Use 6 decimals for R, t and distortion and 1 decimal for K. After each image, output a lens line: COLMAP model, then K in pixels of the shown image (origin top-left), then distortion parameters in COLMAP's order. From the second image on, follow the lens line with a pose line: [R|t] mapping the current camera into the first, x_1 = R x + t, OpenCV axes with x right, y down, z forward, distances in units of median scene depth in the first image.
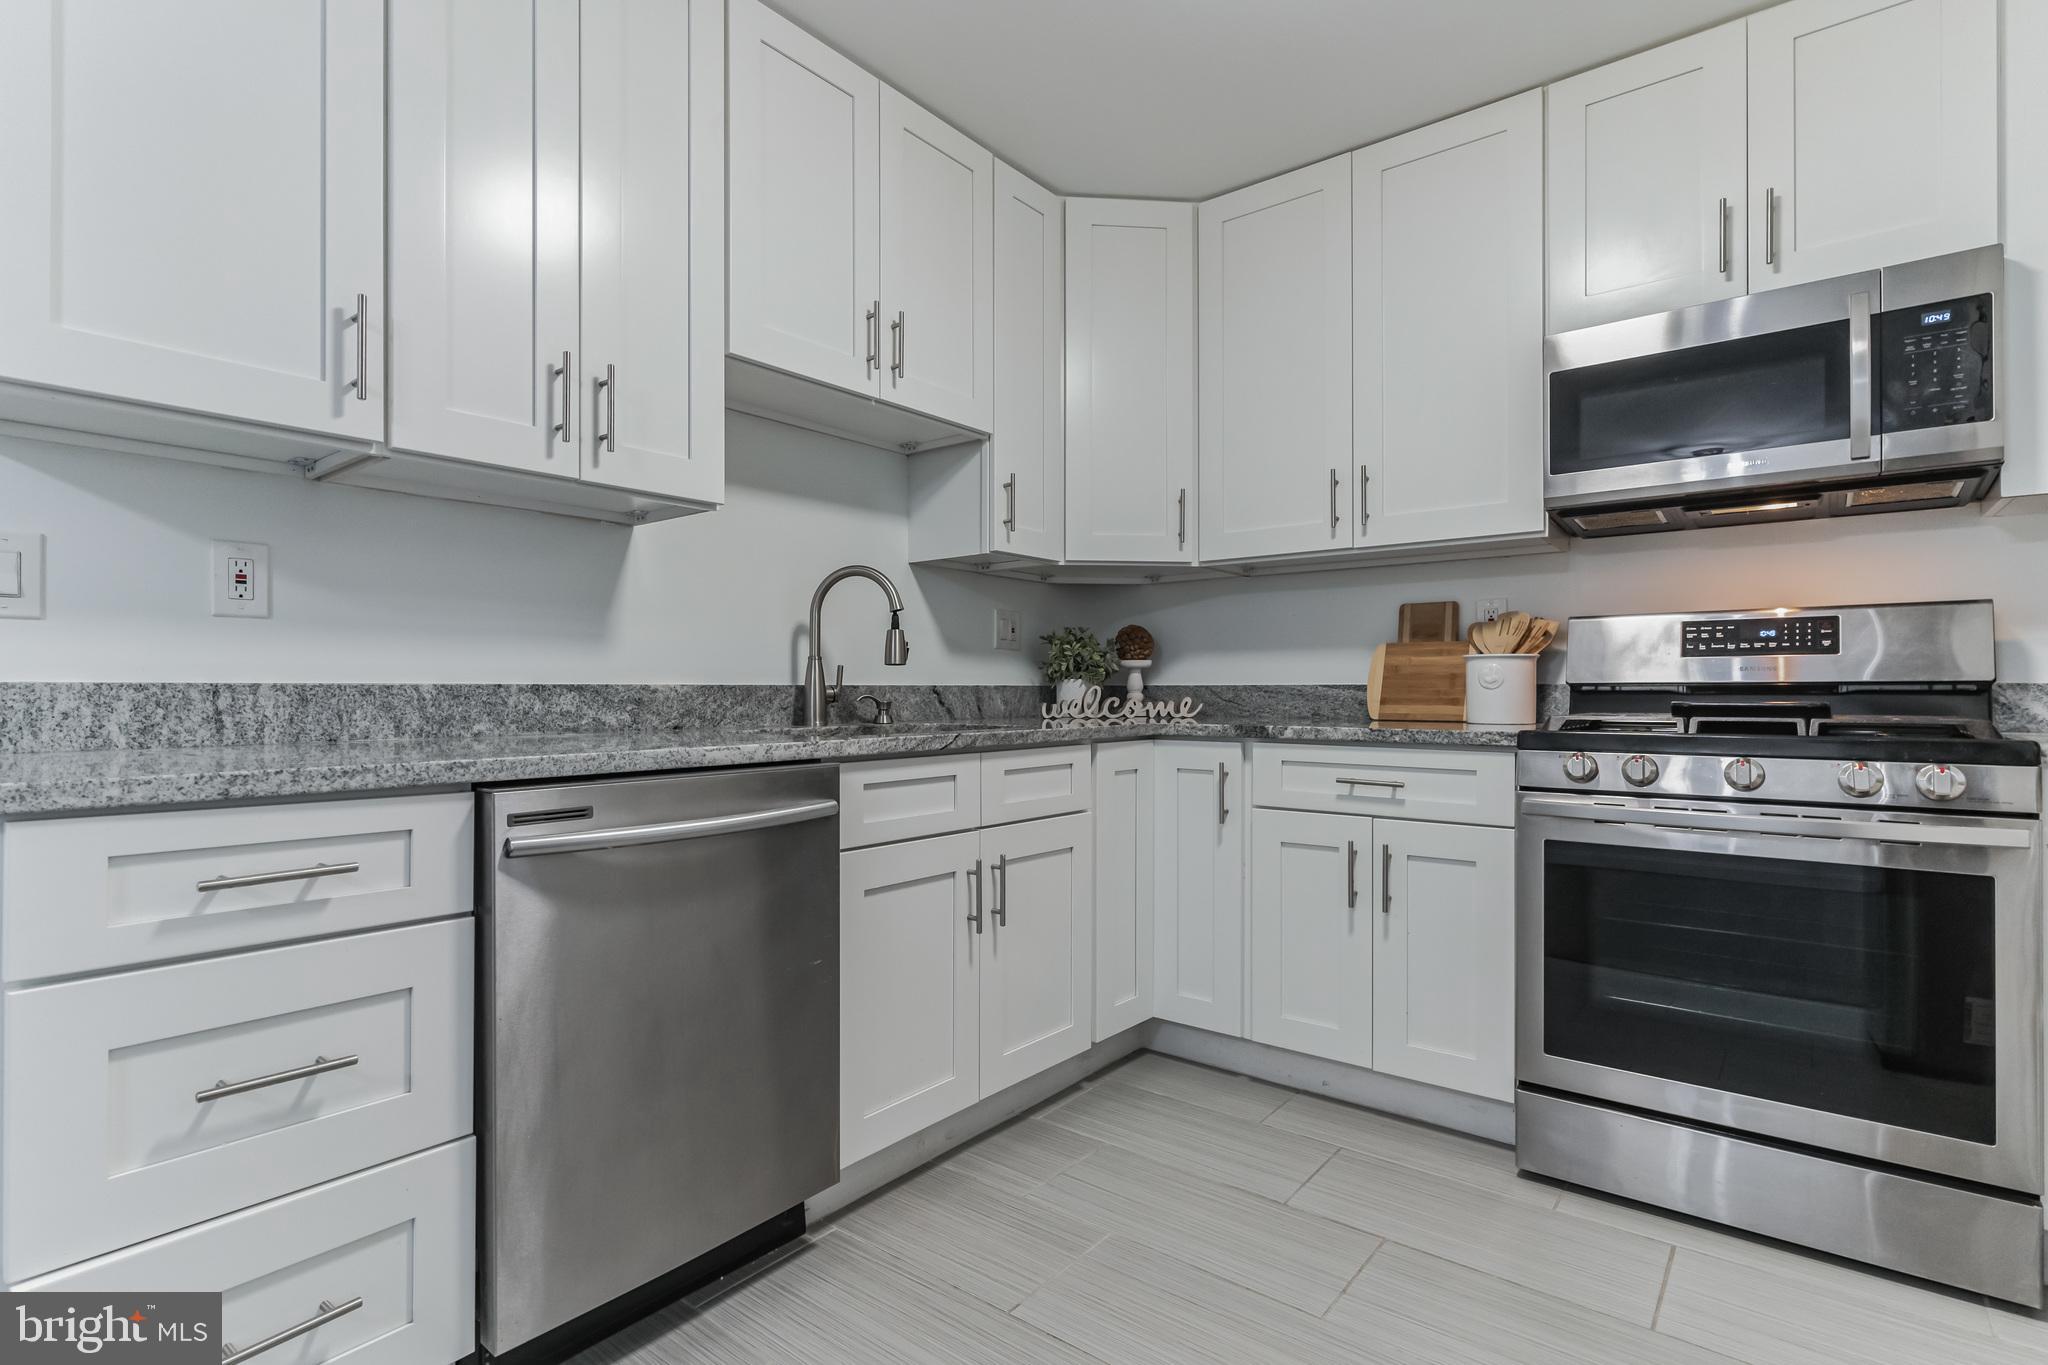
lens RADIAL K [[1004.0, 0, 1002.5], [0, 1004.0, 692.1], [0, 0, 1]] dist [-0.012090, 0.007342]
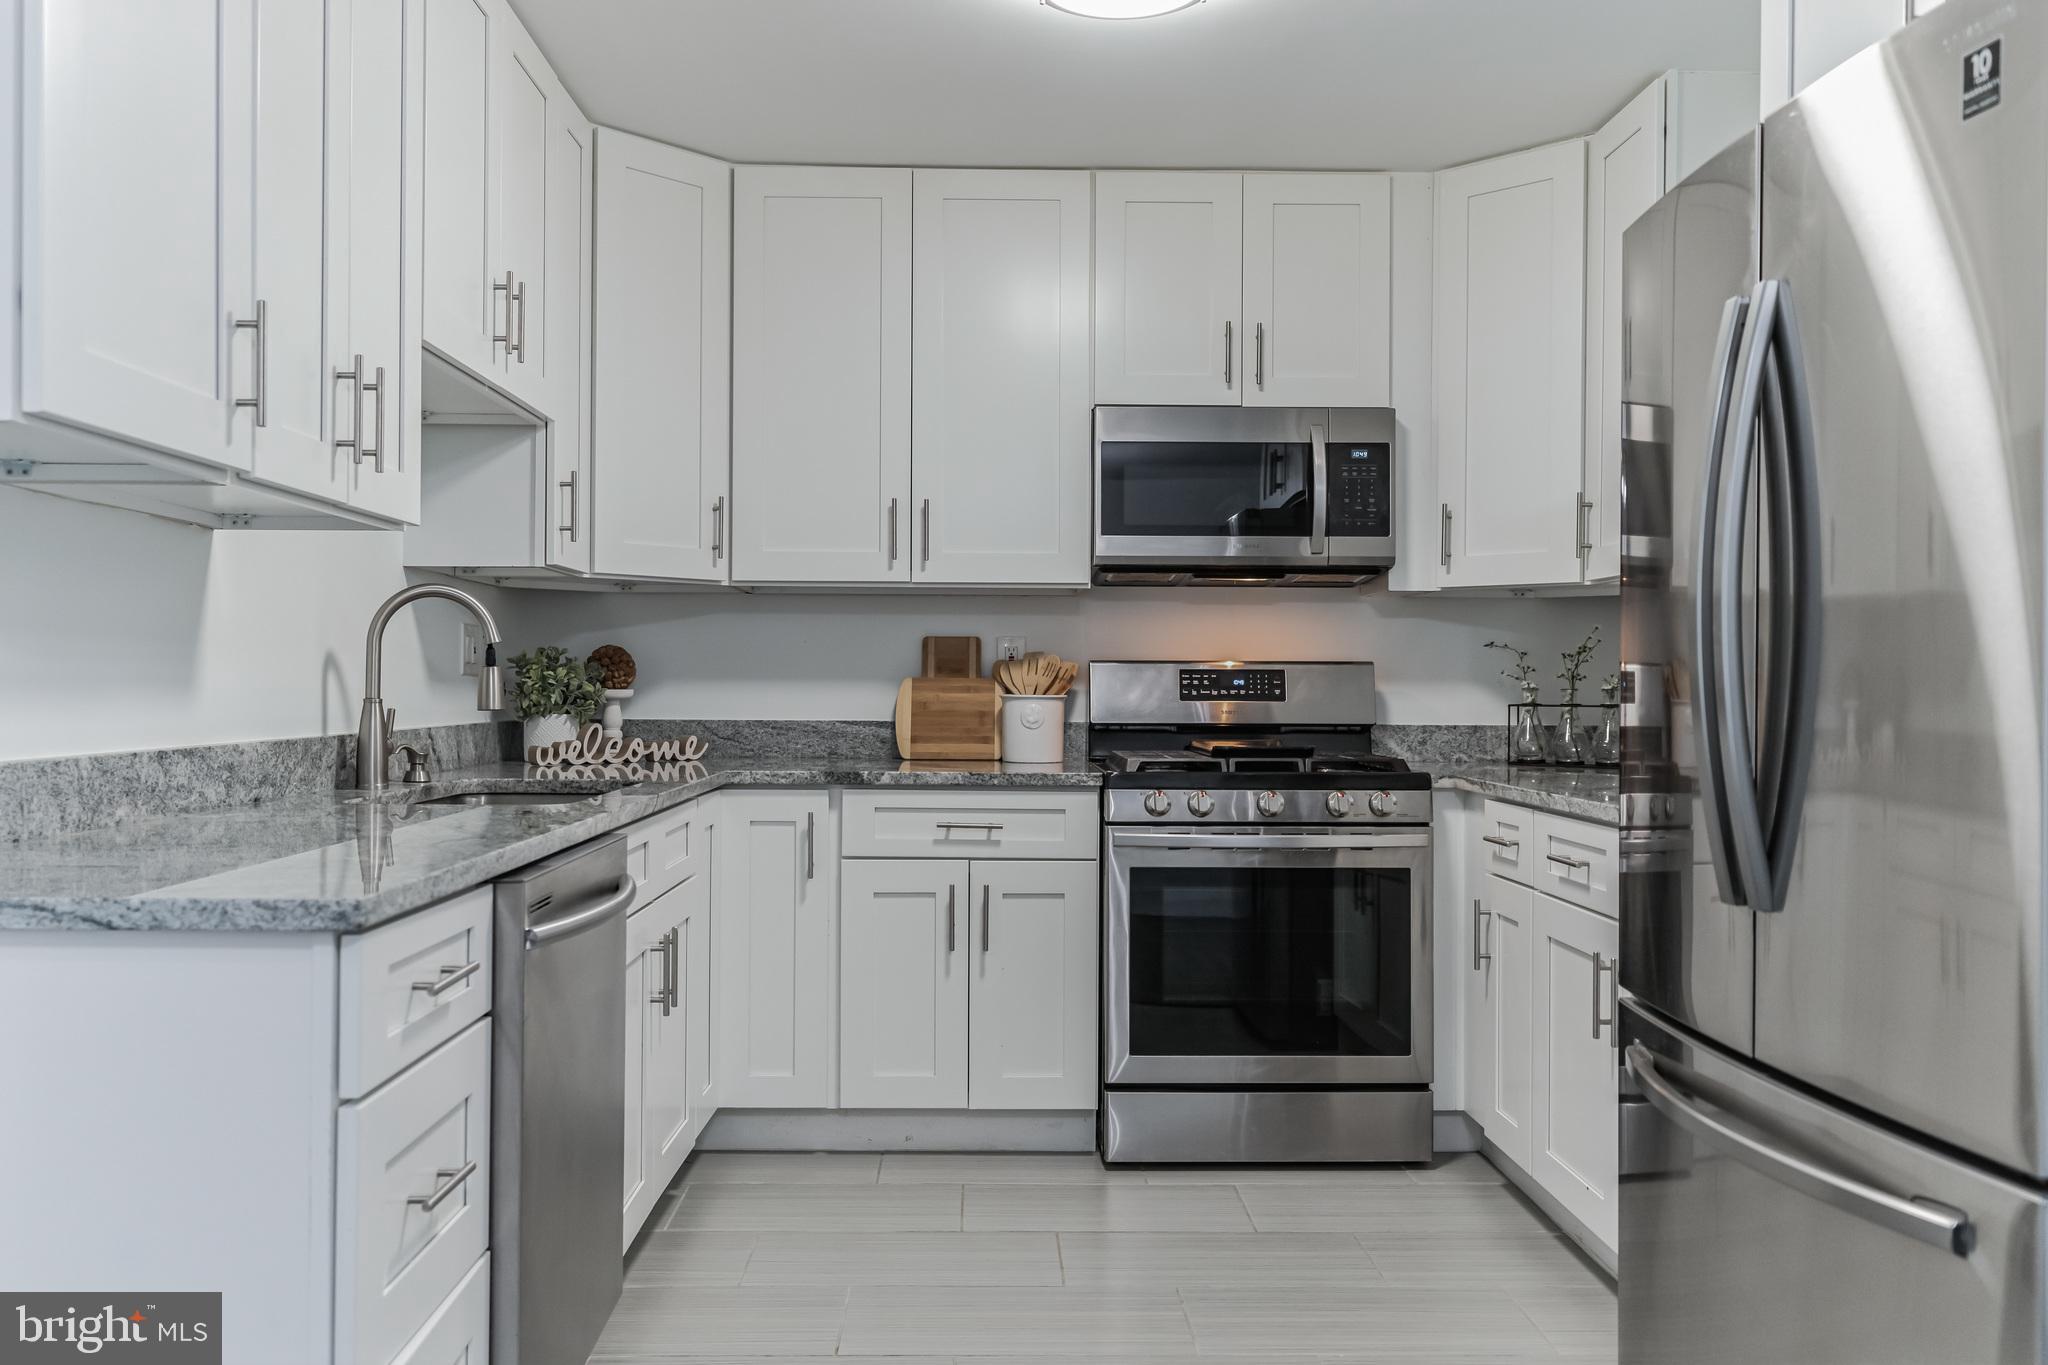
lens RADIAL K [[1611.9, 0, 1024.0], [0, 1611.9, 682.5], [0, 0, 1]] dist [-0.001818, -0.001280]
pose [[0.755586, 0.006203, 0.655020, -0.658707], [-0.005936, 0.999979, -0.002623, -0.050420], [-0.655022, -0.001906, 0.755607, -0.269217]]
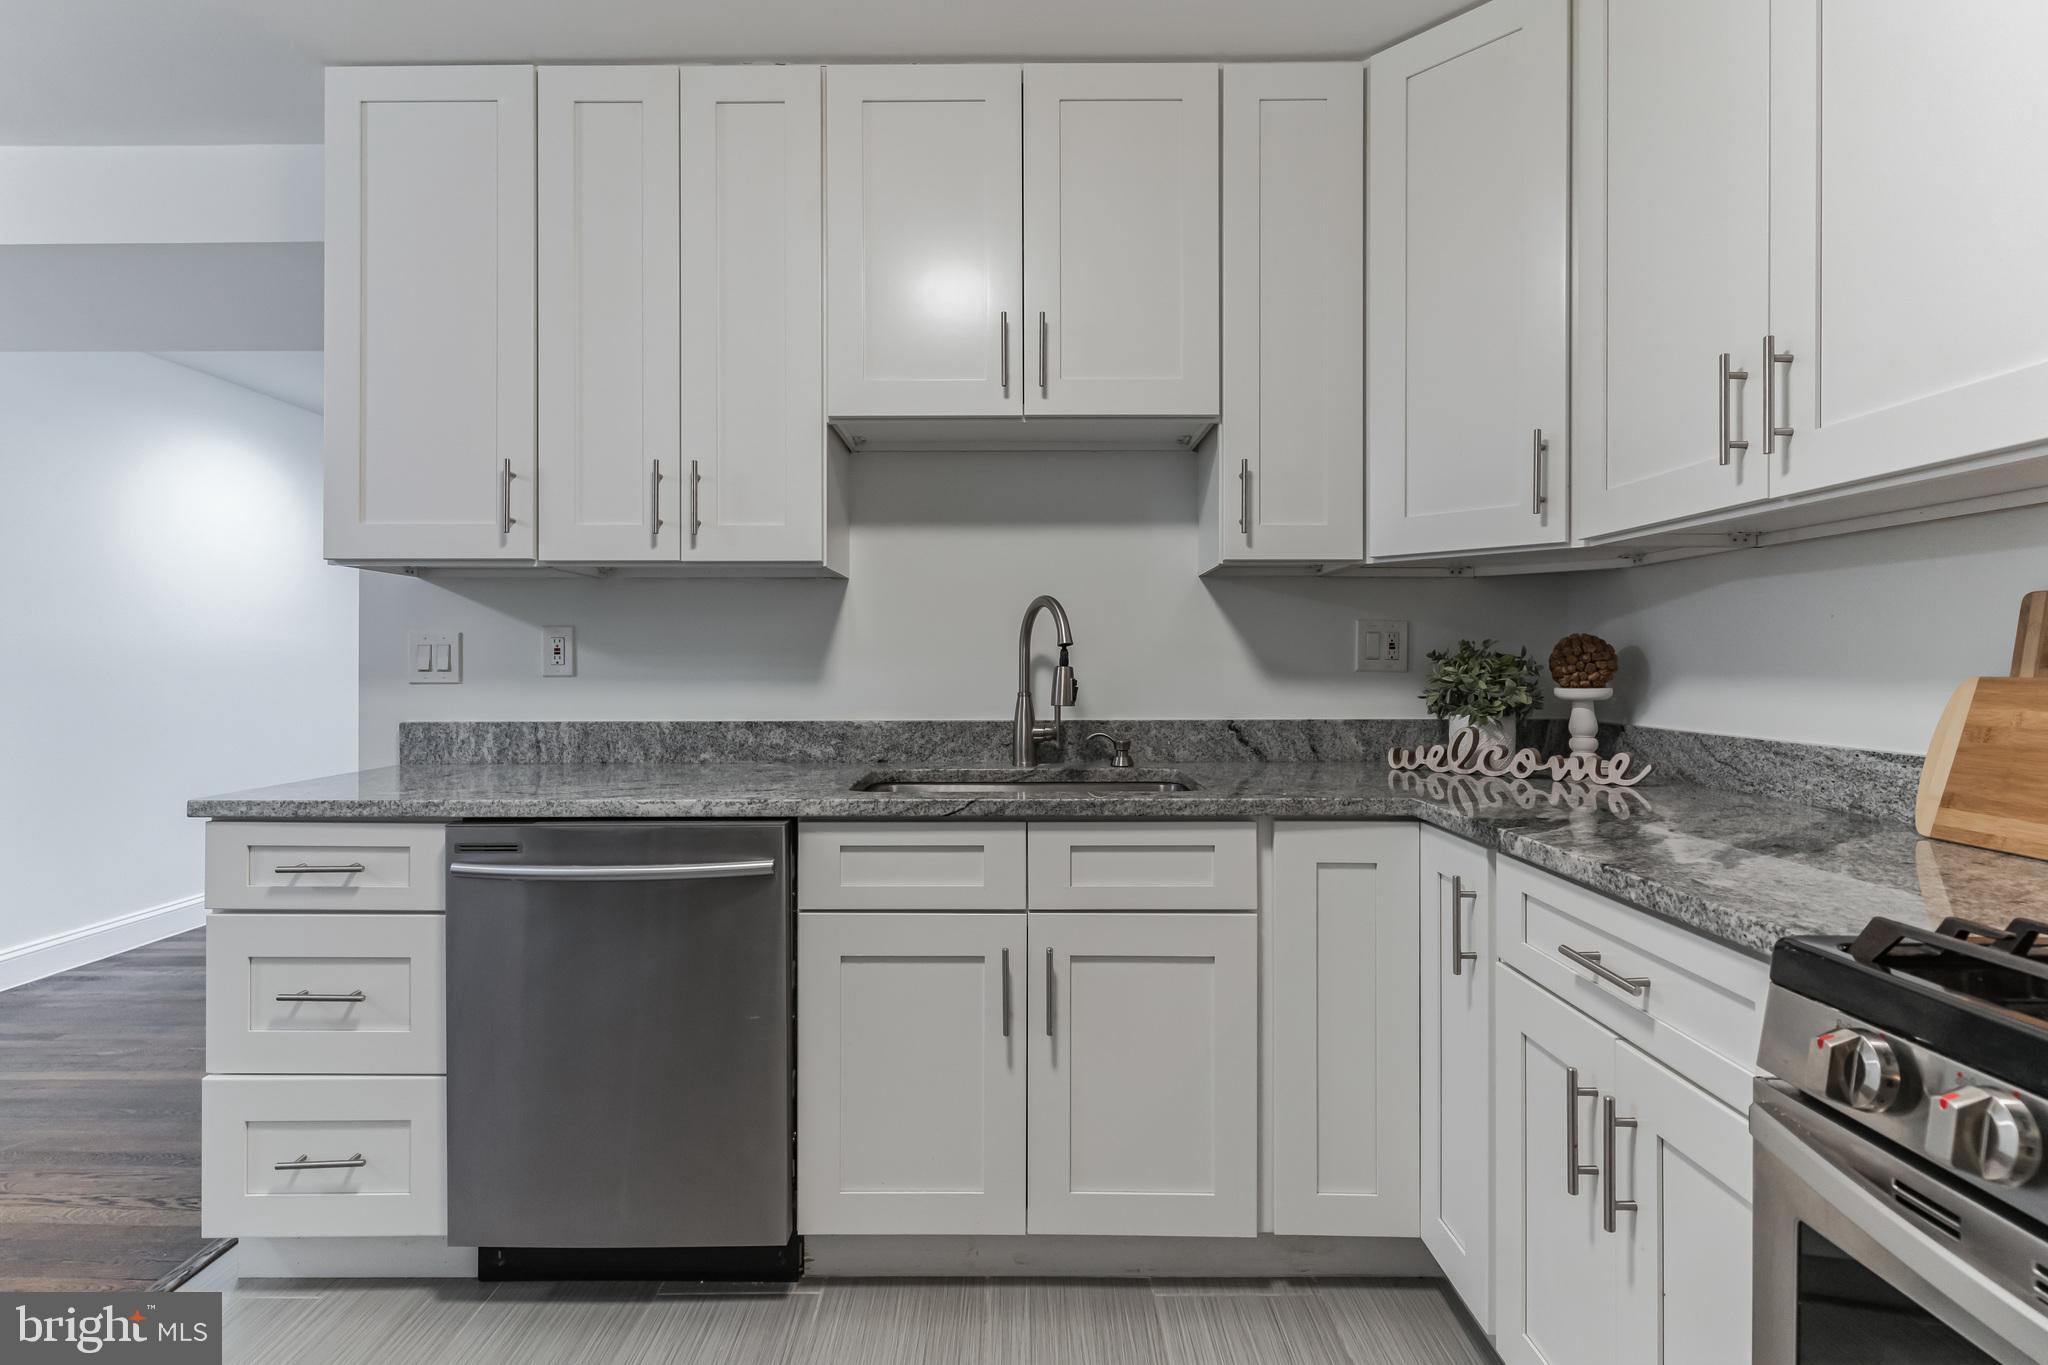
lens RADIAL K [[984.7, 0, 1007.1], [0, 984.7, 658.7], [0, 0, 1]] dist [0.001785, 0.000970]
pose [[0.623175, -0.002343, -0.782079, 0.570815], [0.000255, 0.999996, -0.002793, -0.069510], [0.782082, 0.001540, 0.623173, 0.432932]]
